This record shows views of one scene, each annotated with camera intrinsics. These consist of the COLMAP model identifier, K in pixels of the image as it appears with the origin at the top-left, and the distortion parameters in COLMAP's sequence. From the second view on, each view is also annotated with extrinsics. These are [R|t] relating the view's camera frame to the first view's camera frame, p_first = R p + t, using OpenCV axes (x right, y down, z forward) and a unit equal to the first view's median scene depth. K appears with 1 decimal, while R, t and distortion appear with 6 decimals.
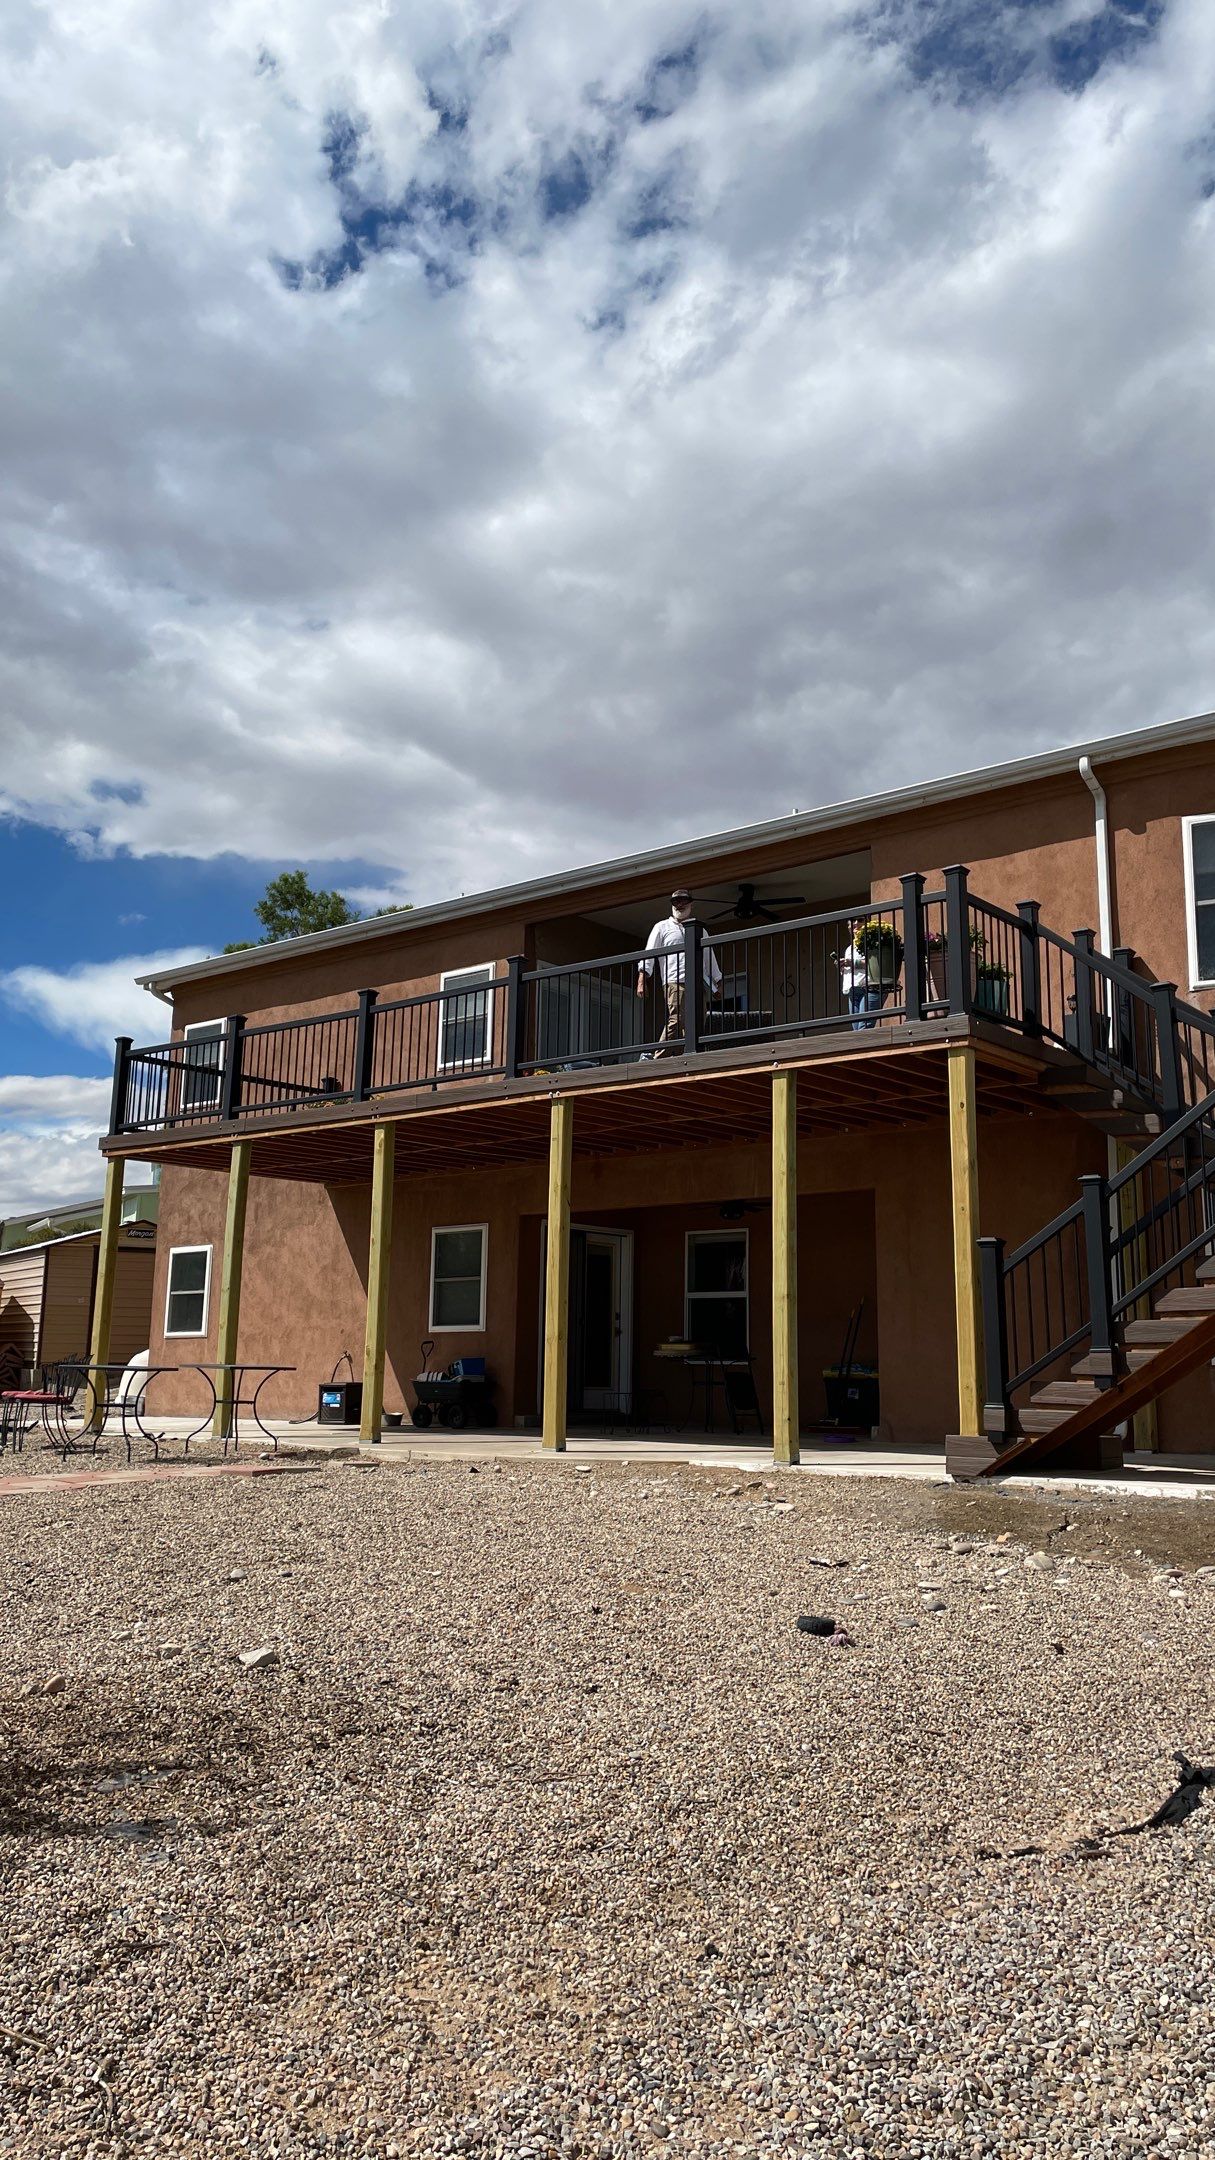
lens RADIAL K [[1563.8, 0, 613.9], [0, 1563.8, 1093.9], [0, 0, 1]] dist [0.059570, -0.000361]
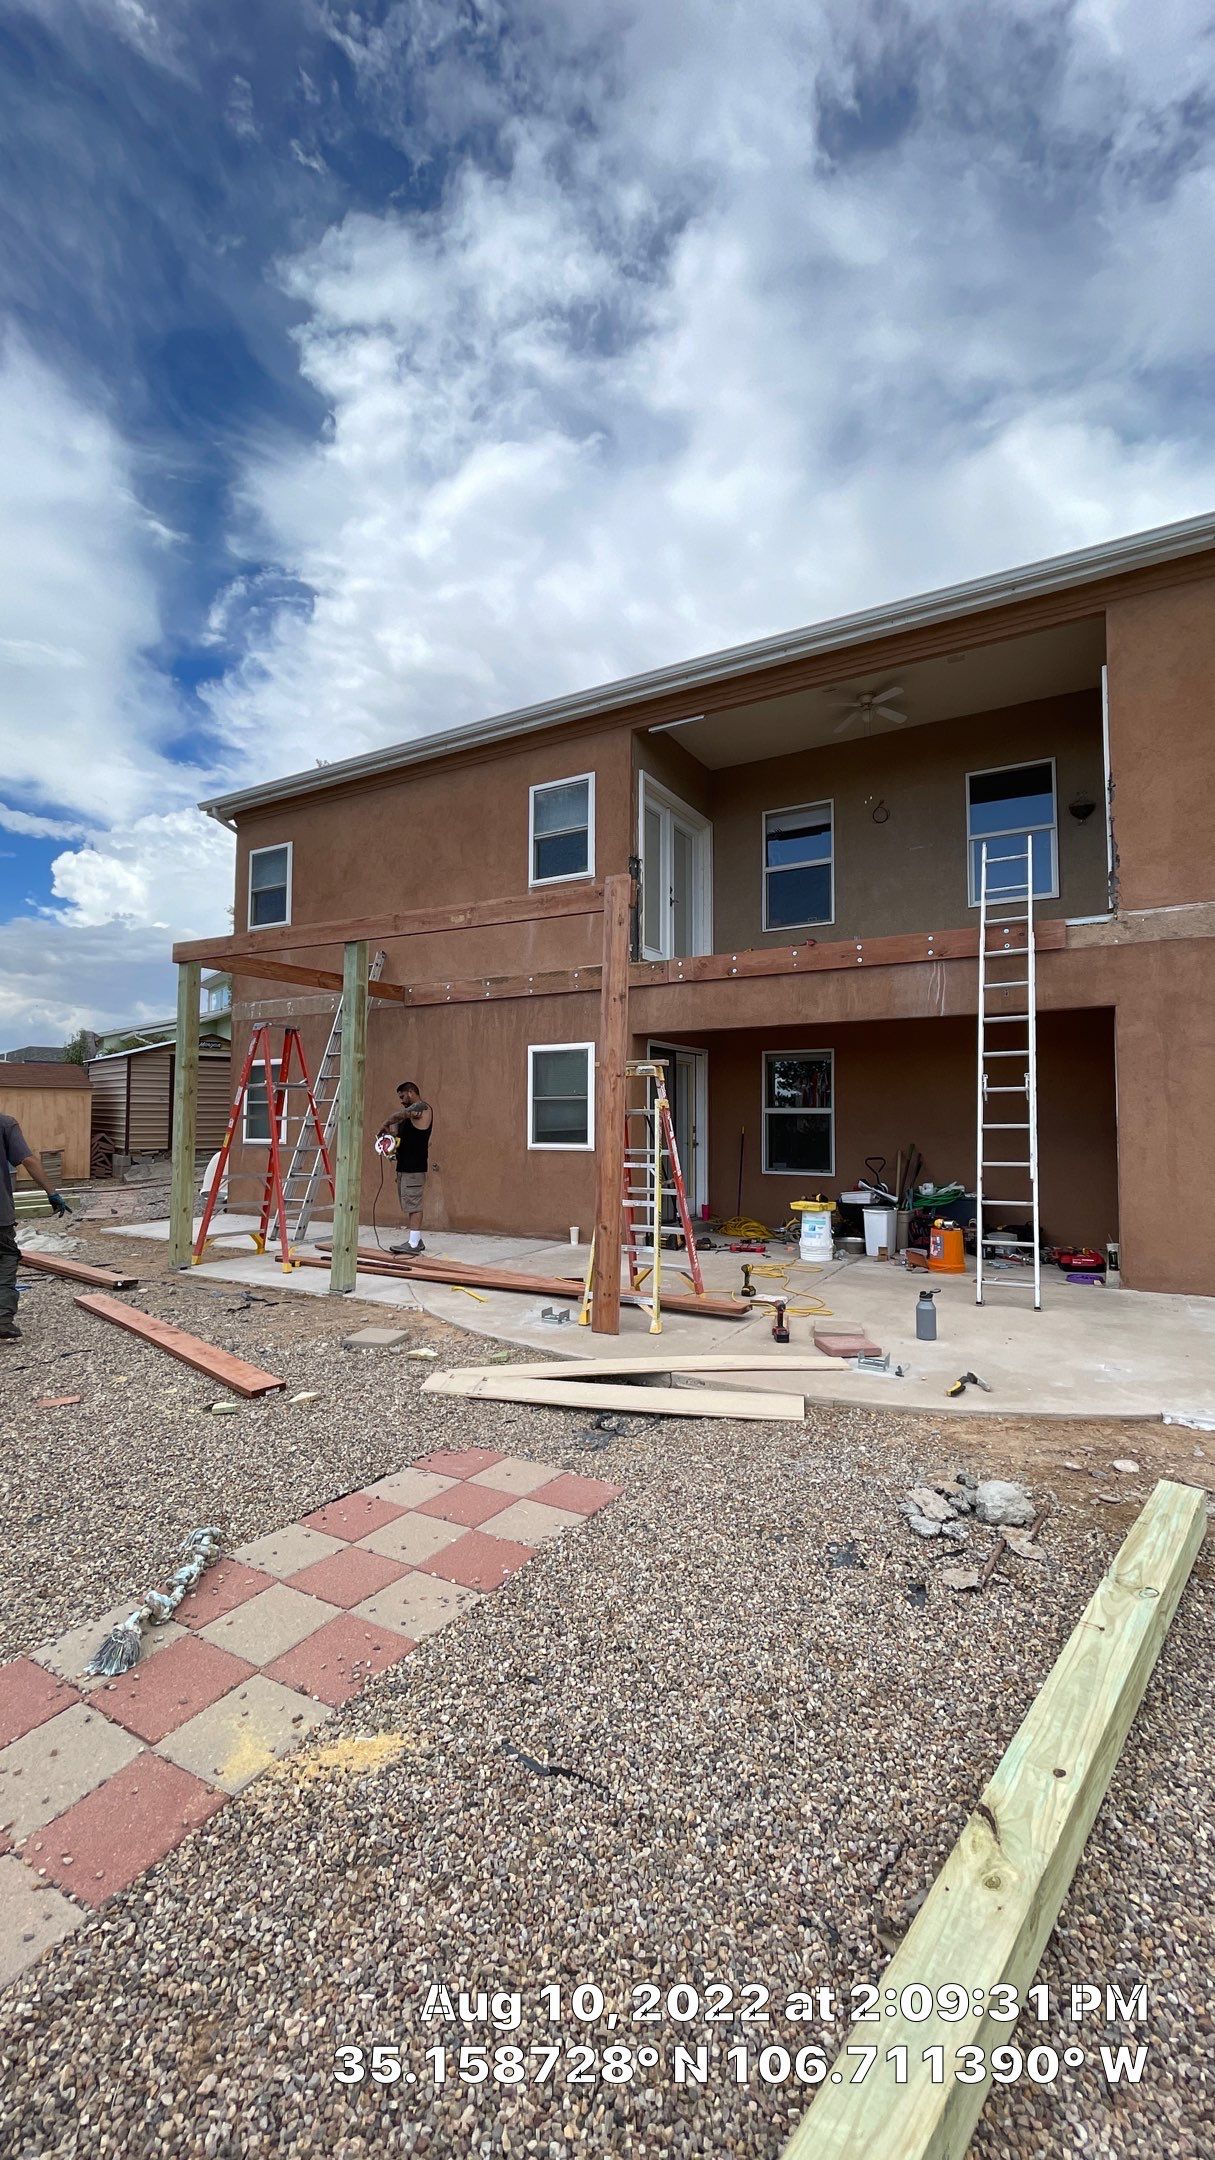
lens RADIAL K [[860.8, 0, 607.0], [0, 860.8, 1095.8], [0, 0, 1]] dist [0.000559, 0.000030]
pose [[0.987653, -0.000346, 0.156660, -0.147638], [-0.022210, 0.989587, 0.142209, 0.036646], [-0.155078, -0.143932, 0.977361, 0.433941]]
